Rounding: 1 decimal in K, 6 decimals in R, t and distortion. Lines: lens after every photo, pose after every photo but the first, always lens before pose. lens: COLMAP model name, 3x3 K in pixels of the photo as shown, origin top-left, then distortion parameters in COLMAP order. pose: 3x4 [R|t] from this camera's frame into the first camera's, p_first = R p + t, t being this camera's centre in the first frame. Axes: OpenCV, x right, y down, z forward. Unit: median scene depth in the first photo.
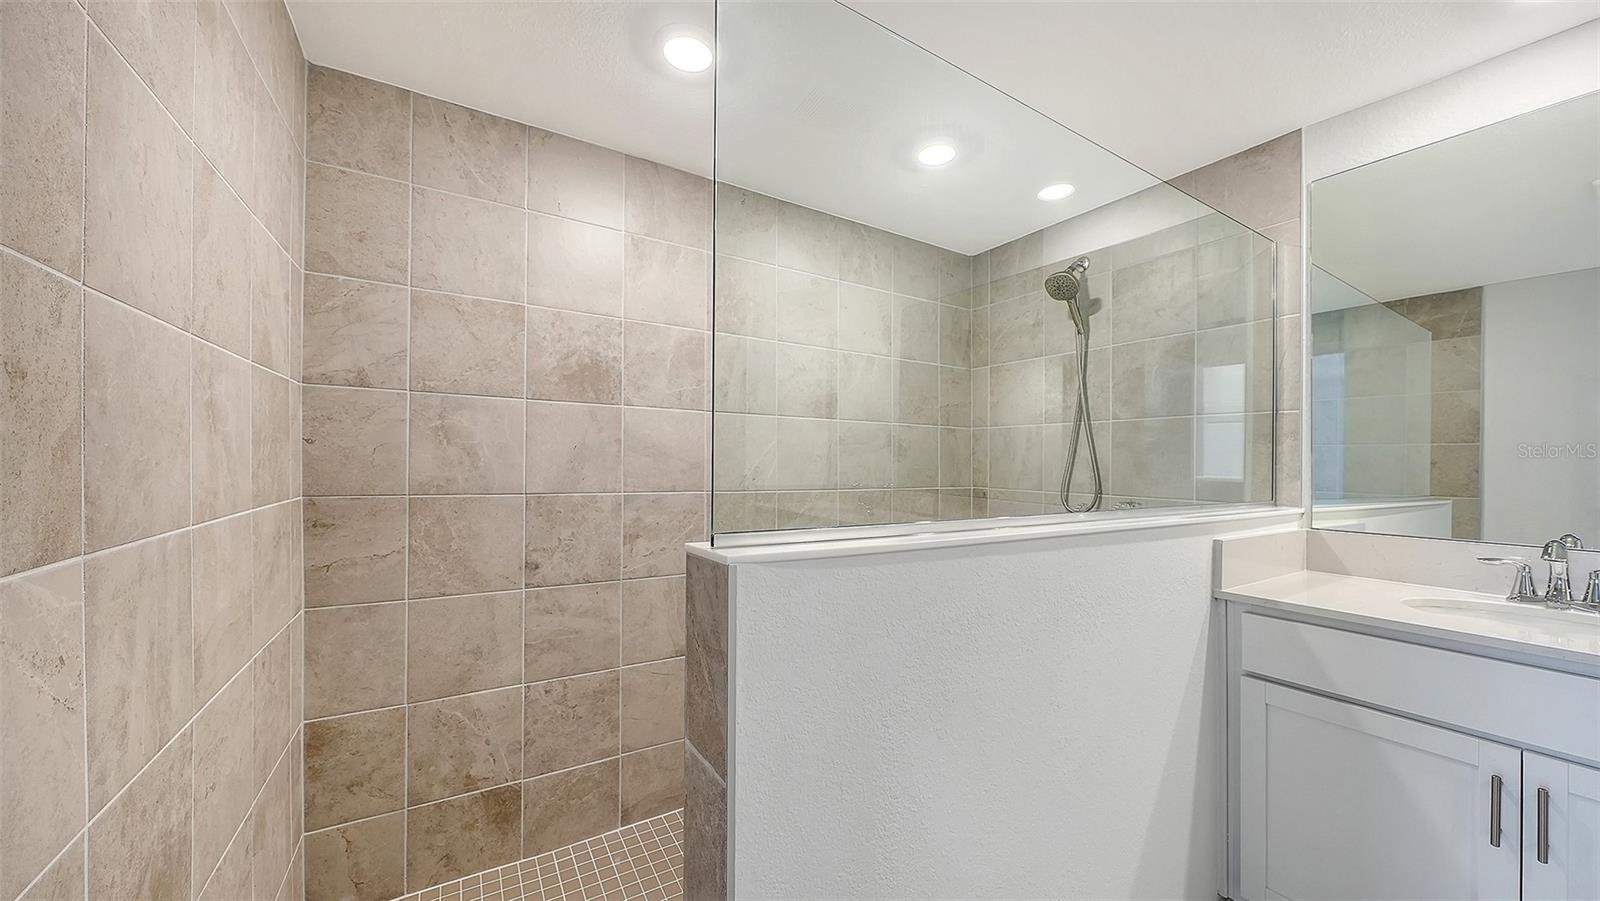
lens RADIAL K [[562.7, 0, 806.0], [0, 562.7, 467.5], [0, 0, 1]] dist [-0.000257, -0.004401]
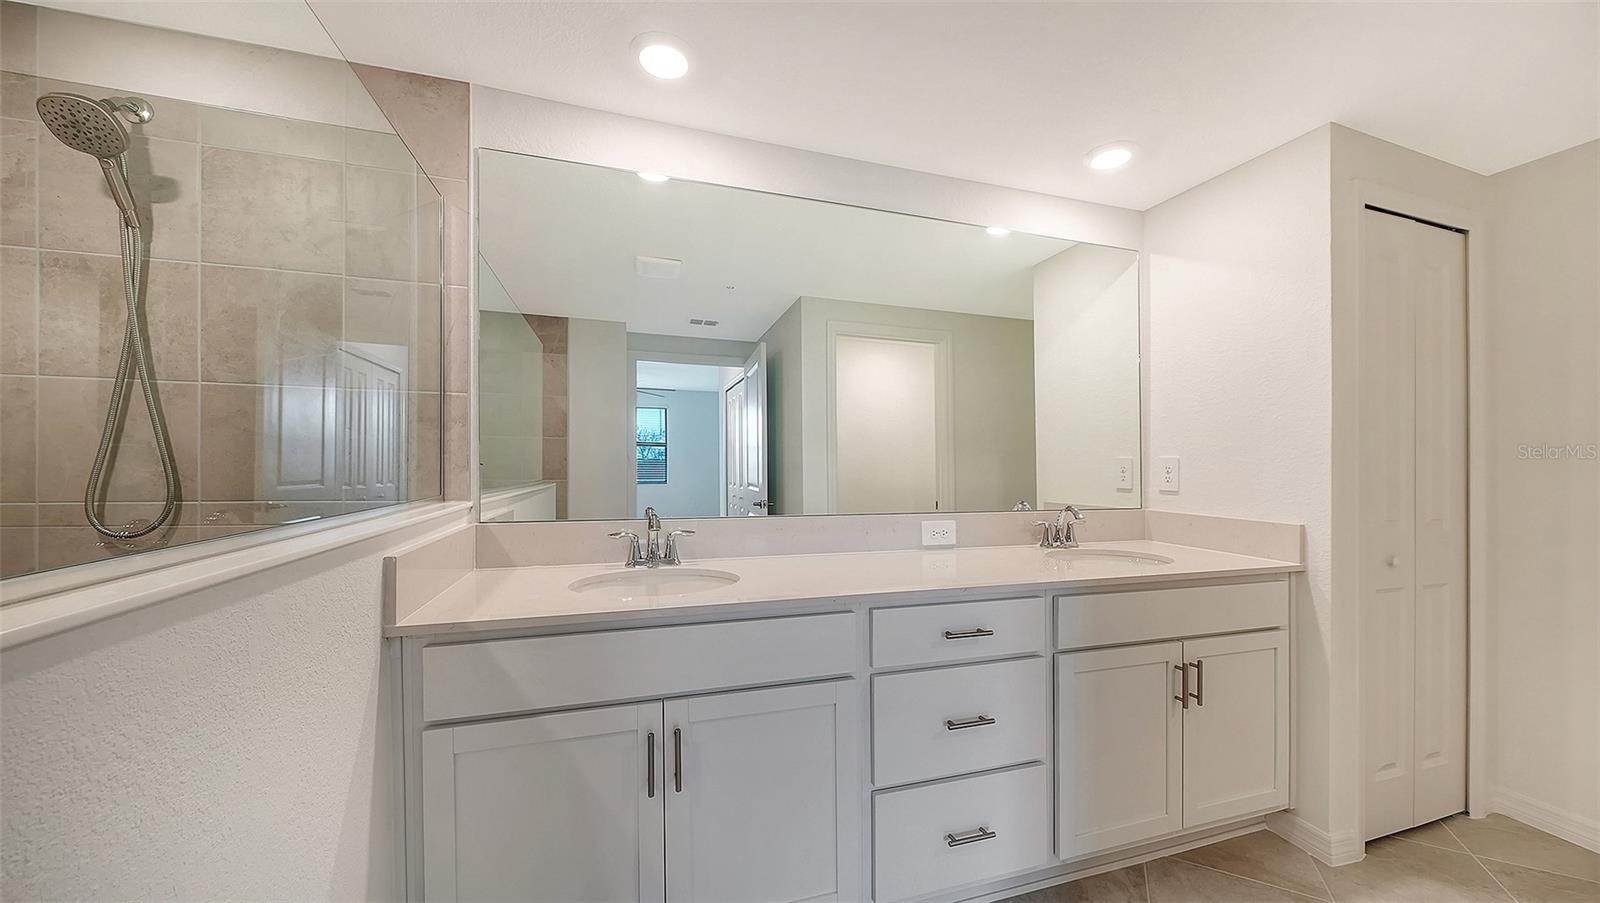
lens RADIAL K [[562.9, 0, 799.5], [0, 562.9, 458.2], [0, 0, 1]] dist [-0.000969, -0.000702]
pose [[0.252396, -0.004111, 0.967615, 0.133140], [0.001279, 0.999992, 0.003914, -0.000836], [-0.967623, 0.000250, 0.252399, 0.246969]]
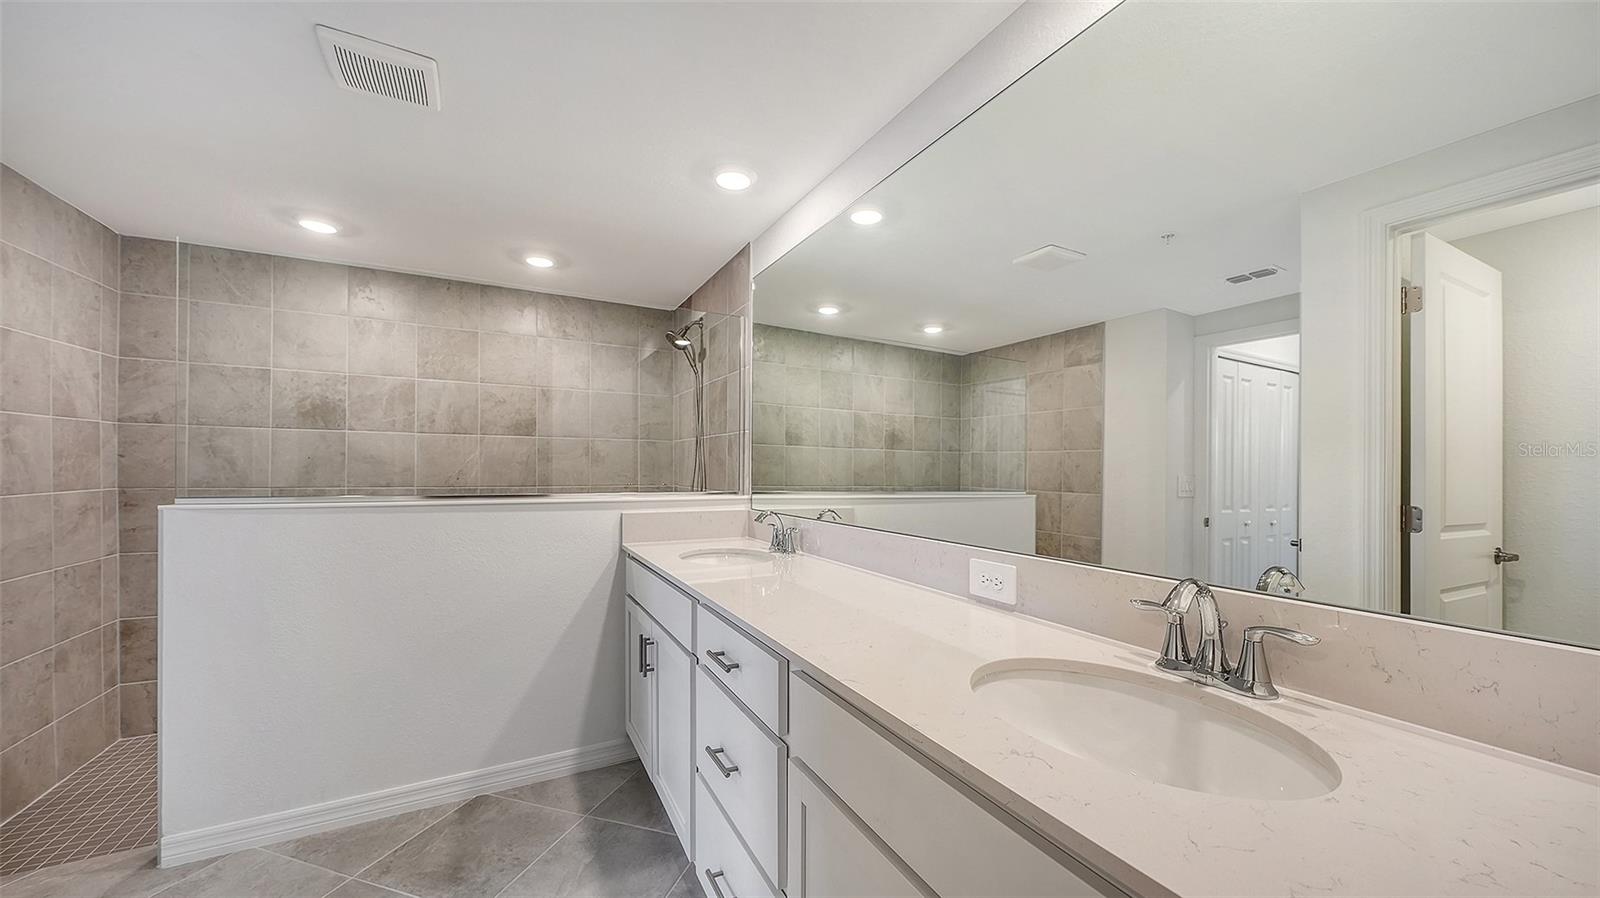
lens RADIAL K [[560.4, 0, 799.8], [0, 560.4, 473.9], [0, 0, 1]] dist [-0.000235, -0.003307]
pose [[0.997826, -0.003685, -0.065805, 1.069516], [0.003651, 0.999993, -0.000645, 0.014022], [0.065807, 0.000403, 0.997832, -0.464460]]
